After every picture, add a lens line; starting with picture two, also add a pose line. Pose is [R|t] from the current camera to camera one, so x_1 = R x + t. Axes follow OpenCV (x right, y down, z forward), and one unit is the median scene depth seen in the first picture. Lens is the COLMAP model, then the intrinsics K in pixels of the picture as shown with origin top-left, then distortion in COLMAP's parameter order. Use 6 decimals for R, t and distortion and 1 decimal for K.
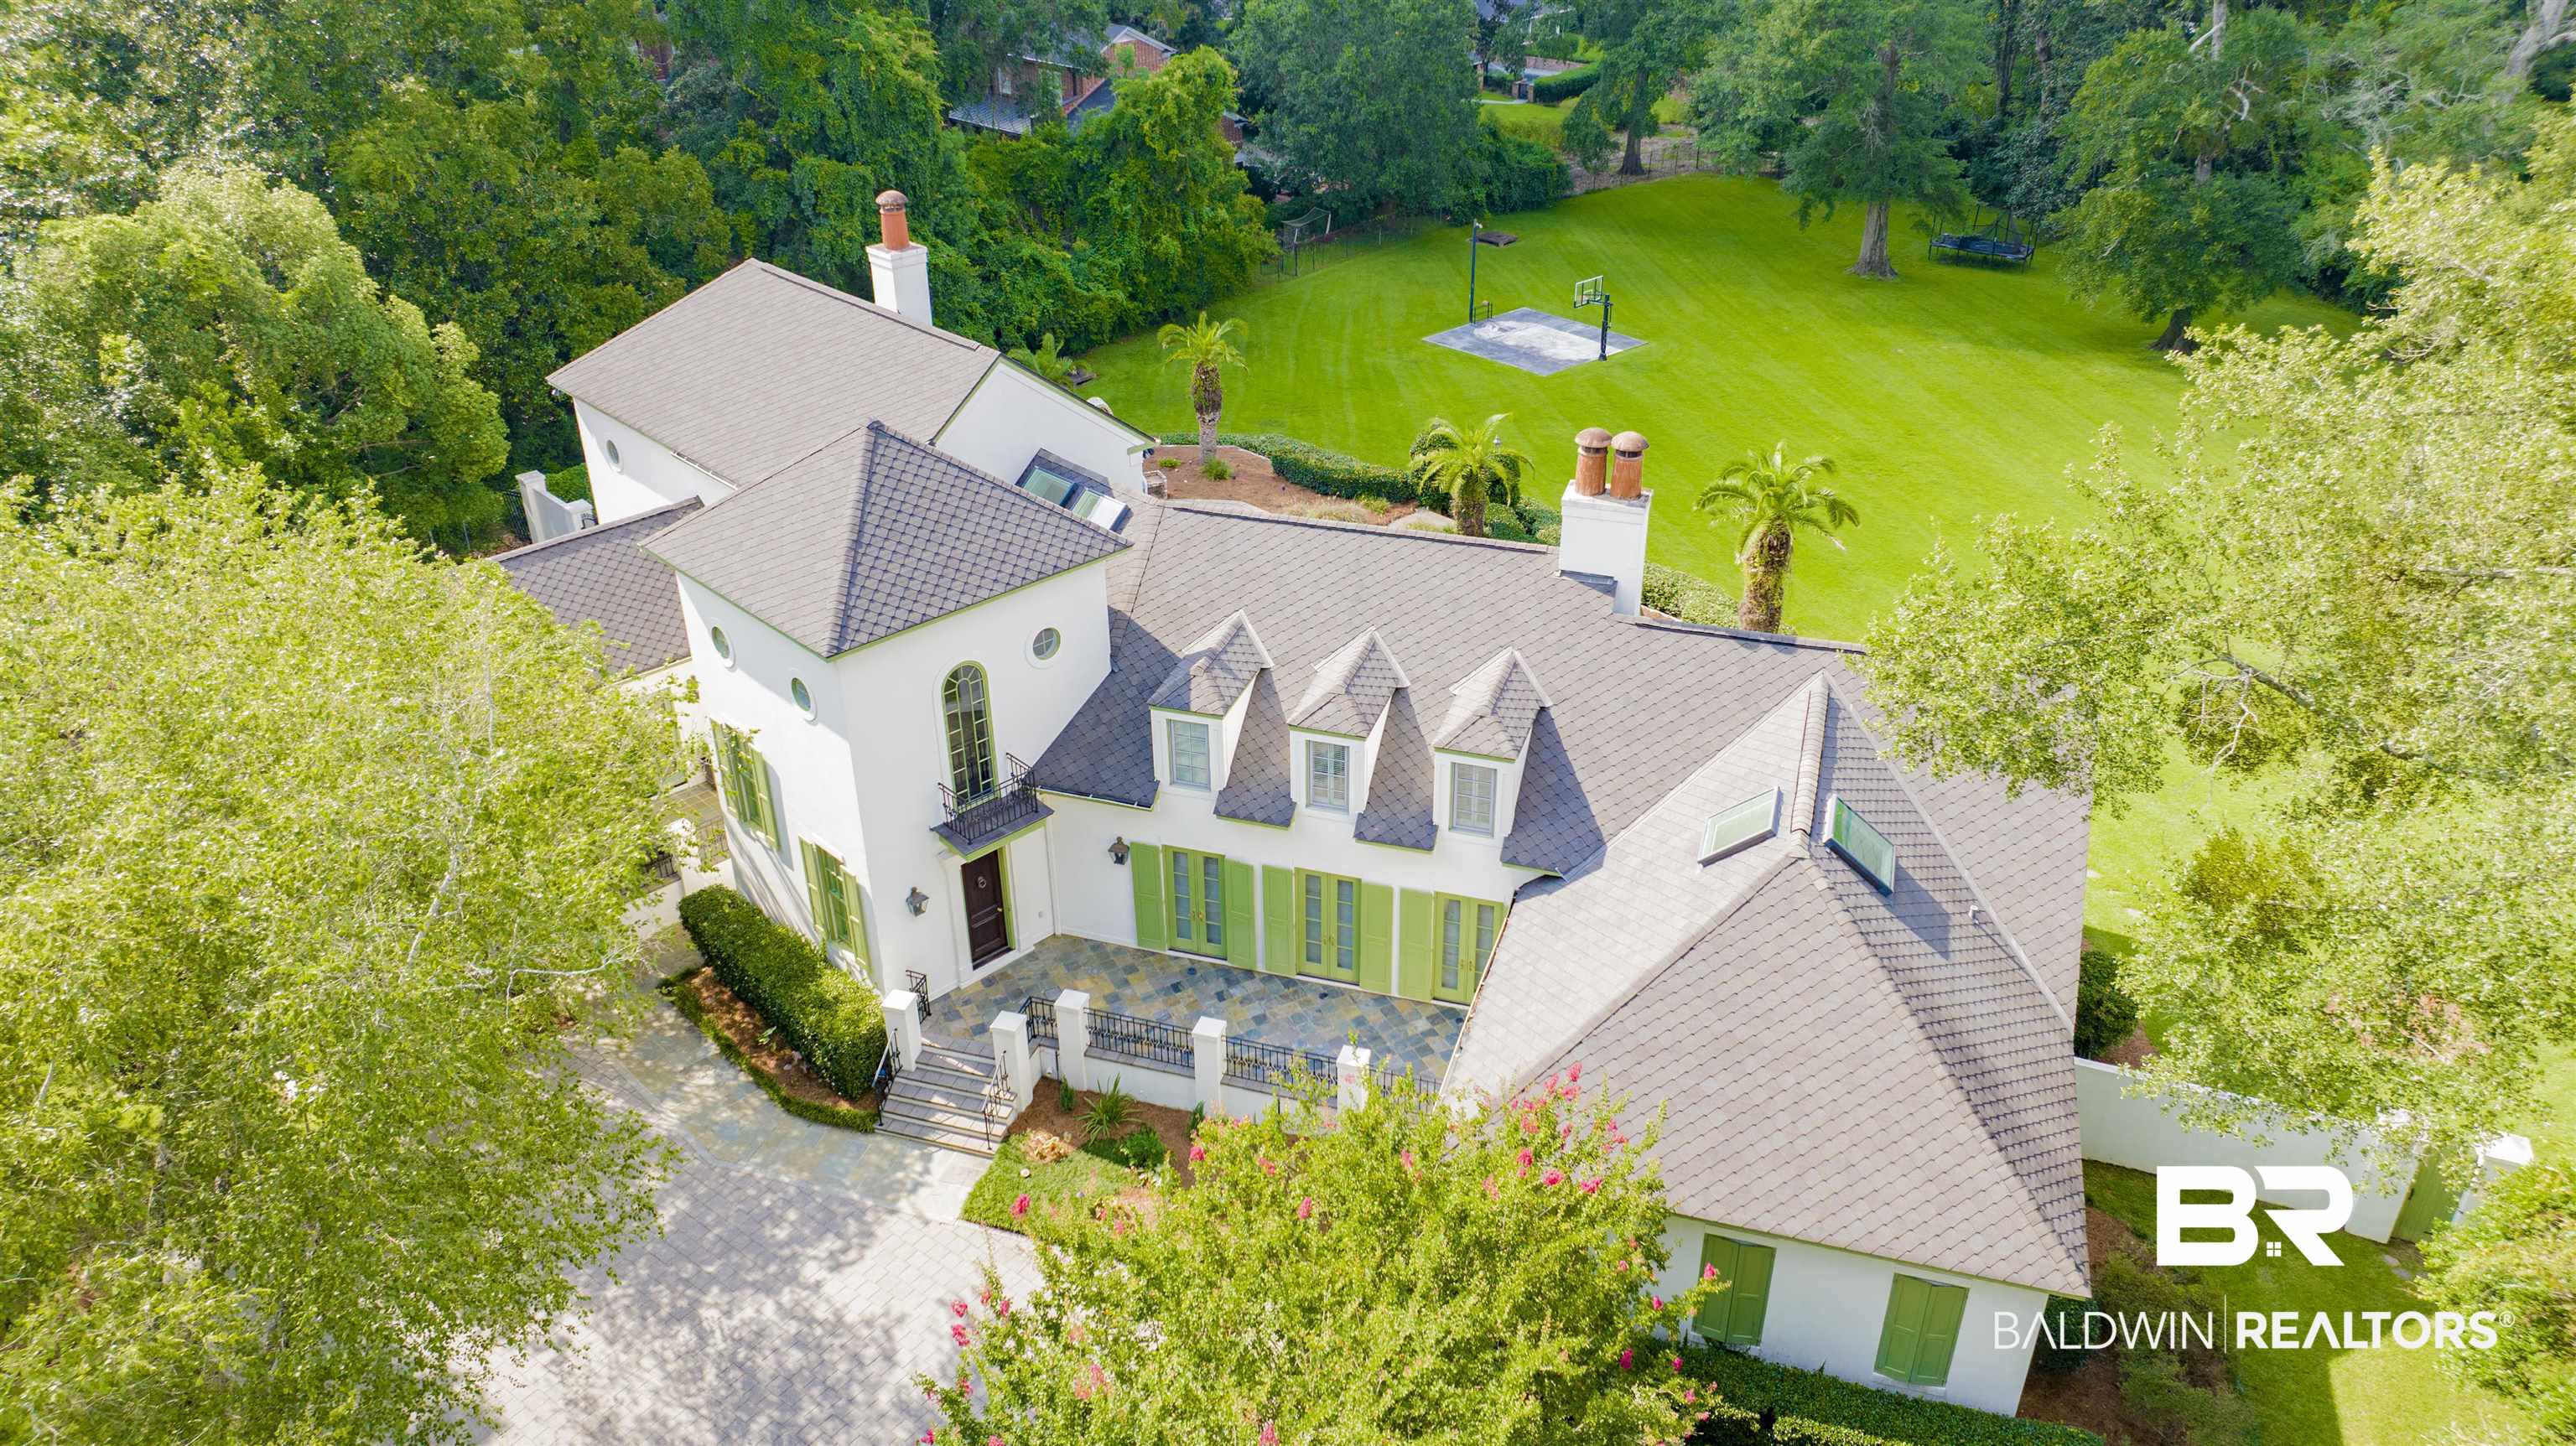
lens RADIAL K [[1899.2, 0, 1288.0], [0, 1899.2, 723.0], [0, 0, 1]] dist [-0.033947, -0.001822]
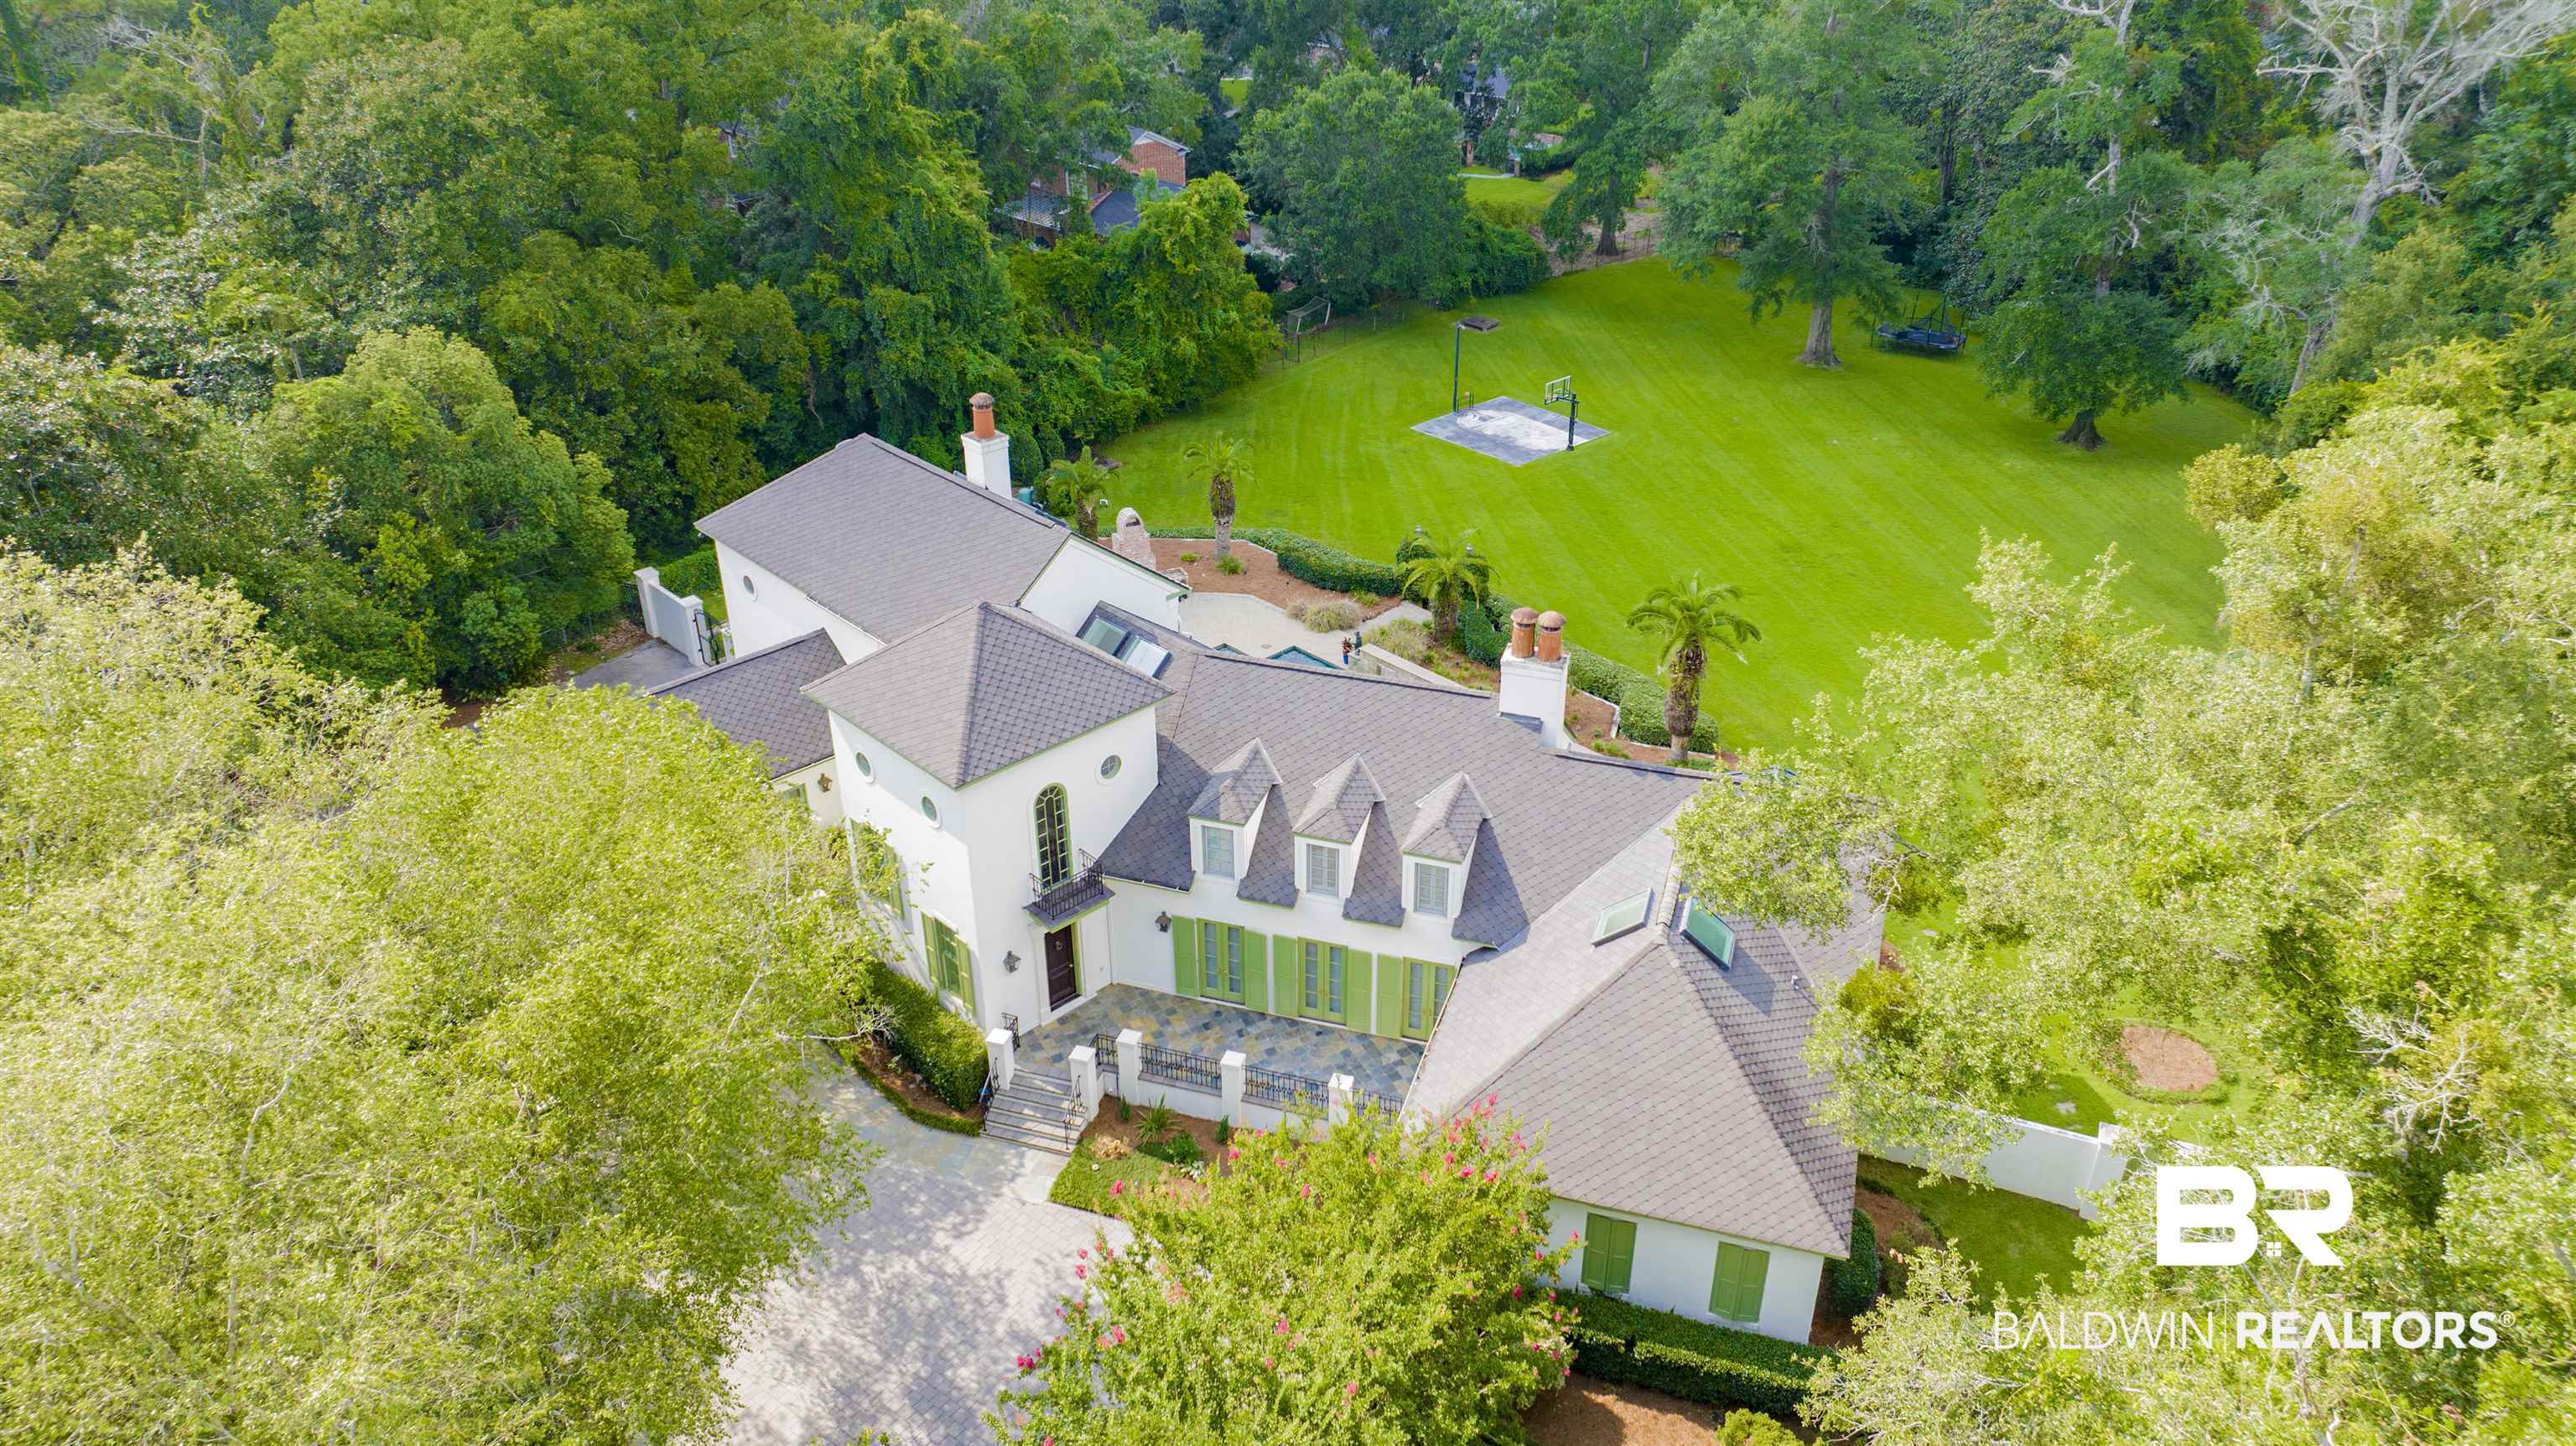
lens RADIAL K [[1899.2, 0, 1288.0], [0, 1899.2, 723.0], [0, 0, 1]] dist [-0.033947, -0.001822]
pose [[0.999984, 0.005528, 0.000877, -0.005058], [-0.005530, 0.999983, 0.001987, -0.074906], [-0.000866, -0.001992, 0.999998, -0.318124]]
